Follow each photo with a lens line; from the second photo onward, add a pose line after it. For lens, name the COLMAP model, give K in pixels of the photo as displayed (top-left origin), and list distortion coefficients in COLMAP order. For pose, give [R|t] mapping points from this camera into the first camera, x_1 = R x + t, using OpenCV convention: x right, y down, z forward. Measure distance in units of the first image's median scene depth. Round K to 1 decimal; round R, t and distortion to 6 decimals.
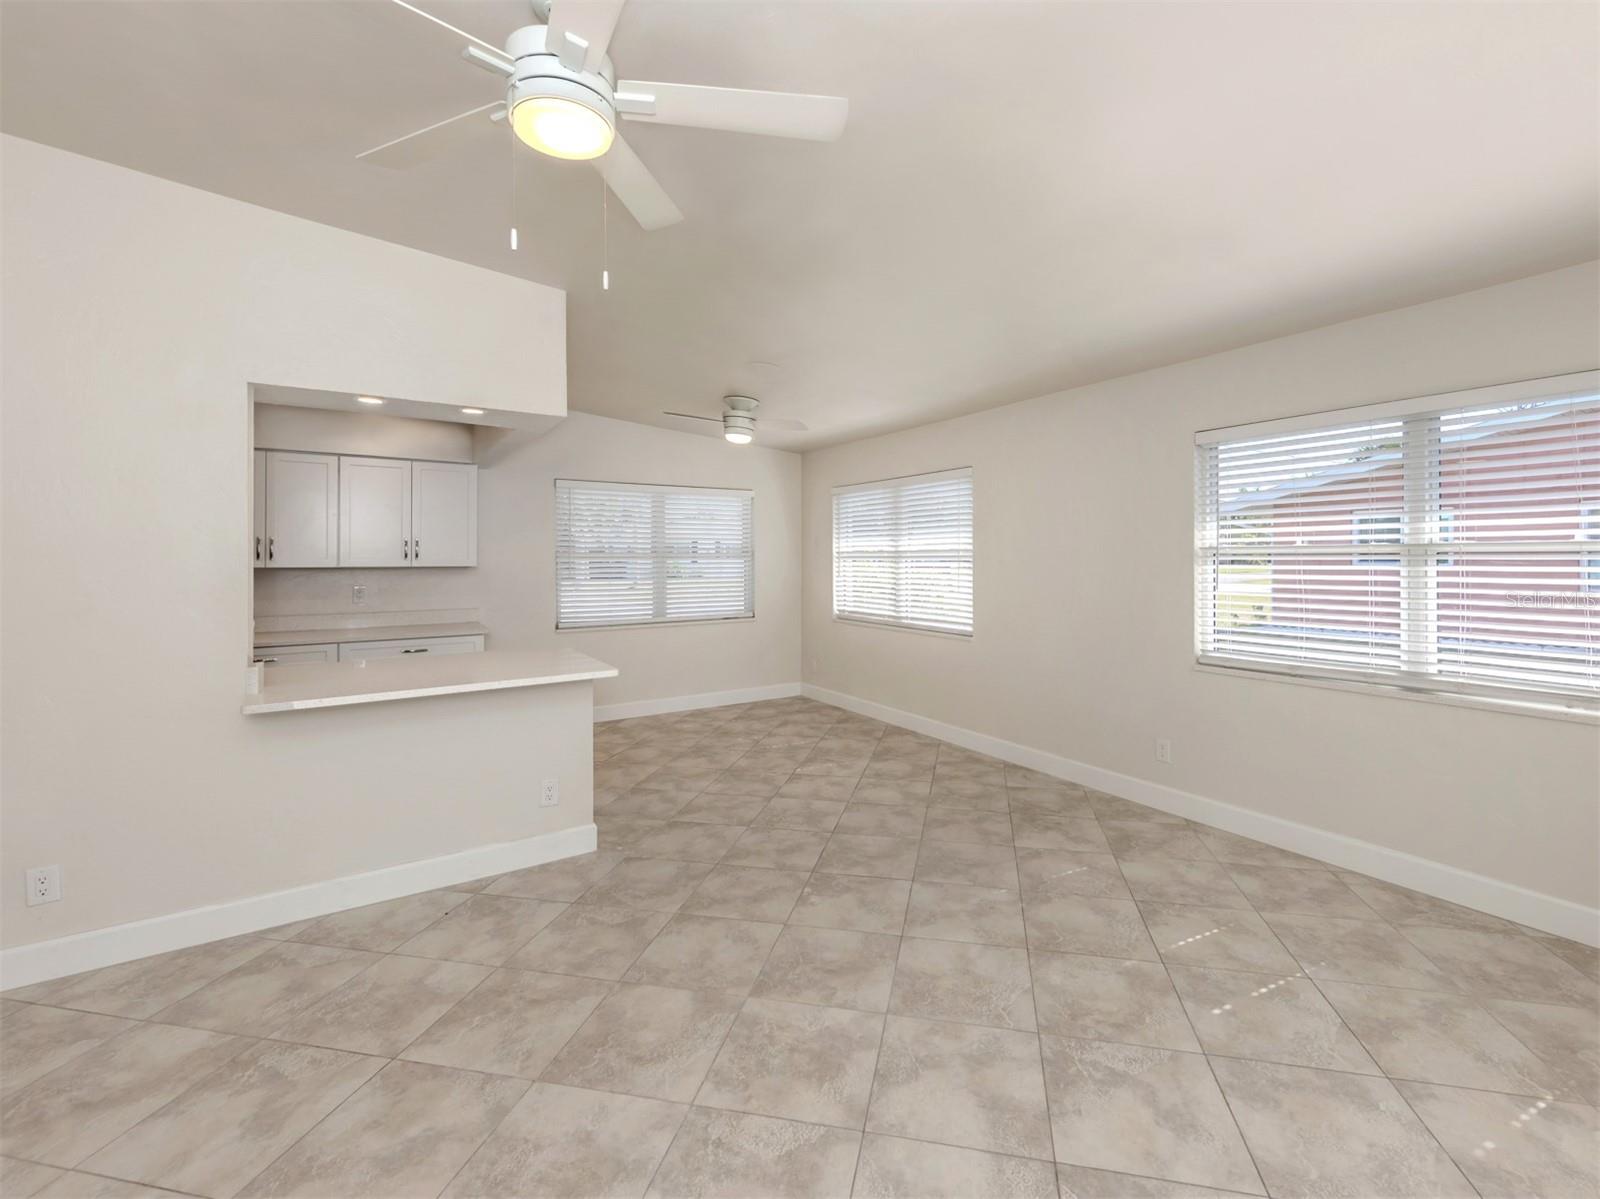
lens RADIAL K [[706.3, 0, 801.0], [0, 706.3, 544.0], [0, 0, 1]] dist [0.014552, -0.001923]
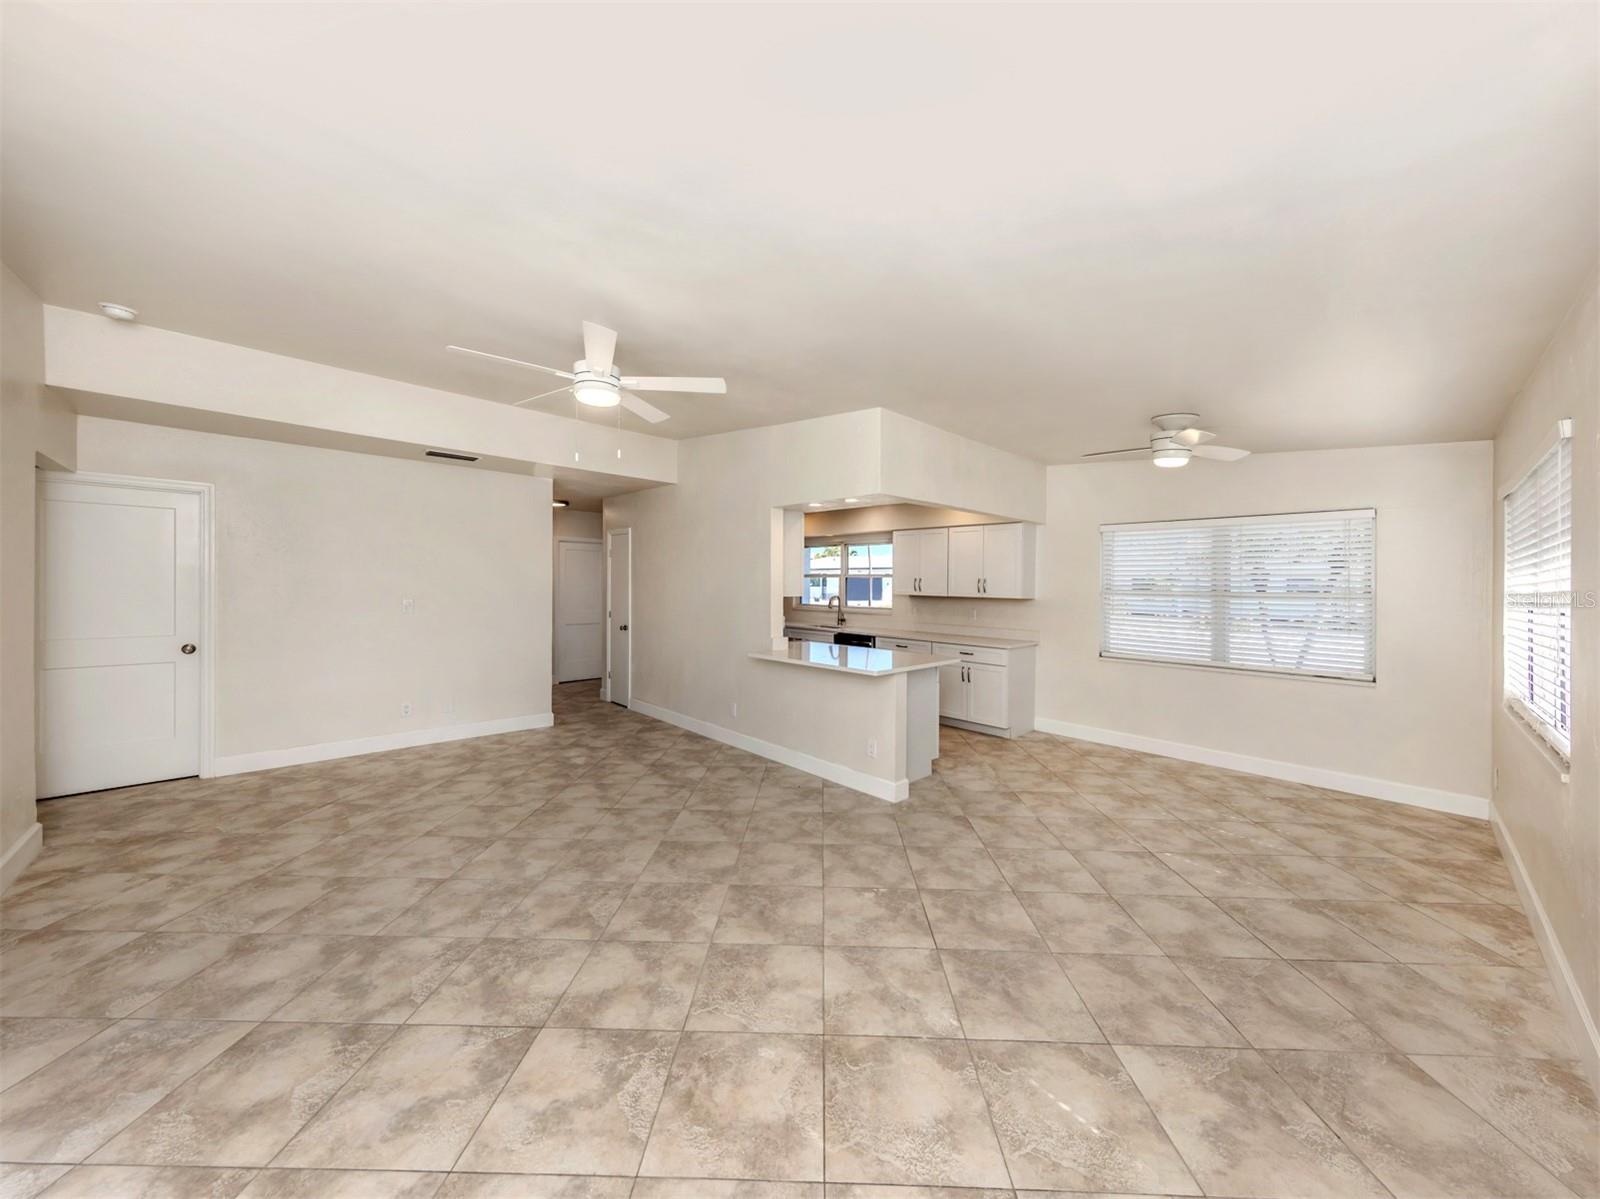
lens RADIAL K [[546.3, 0, 807.8], [0, 546.3, 583.1], [0, 0, 1]] dist [0.010734, -0.000359]
pose [[0.218146, 0.000692, -0.975916, 0.859503], [-0.000584, 1.000000, 0.000578, 0.003644], [0.975916, 0.000443, 0.218146, 0.723225]]
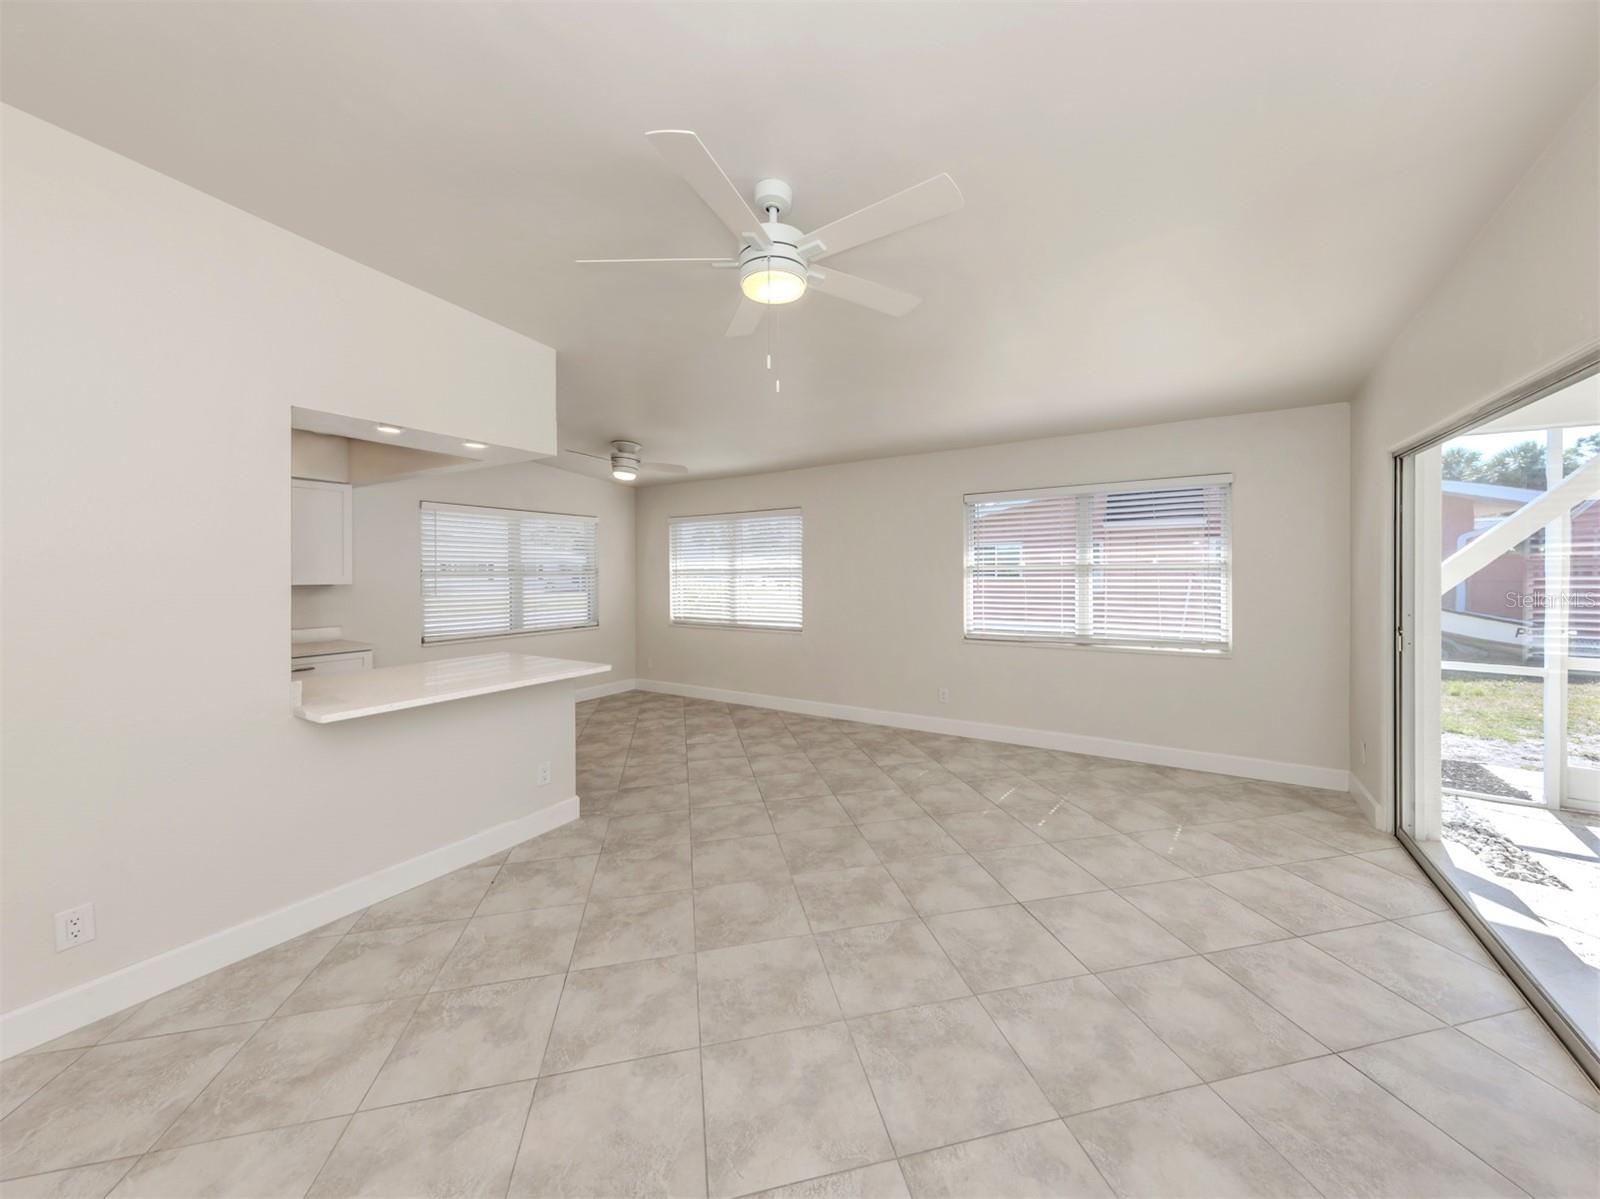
lens RADIAL K [[603.9, 0, 784.5], [0, 603.9, 559.7], [0, 0, 1]] dist [0.016612, -0.000726]
pose [[0.910802, 0.006695, 0.412789, -0.479196], [-0.004069, 0.999966, -0.007241, 0.001167], [-0.412824, 0.004916, 0.910798, -0.099520]]
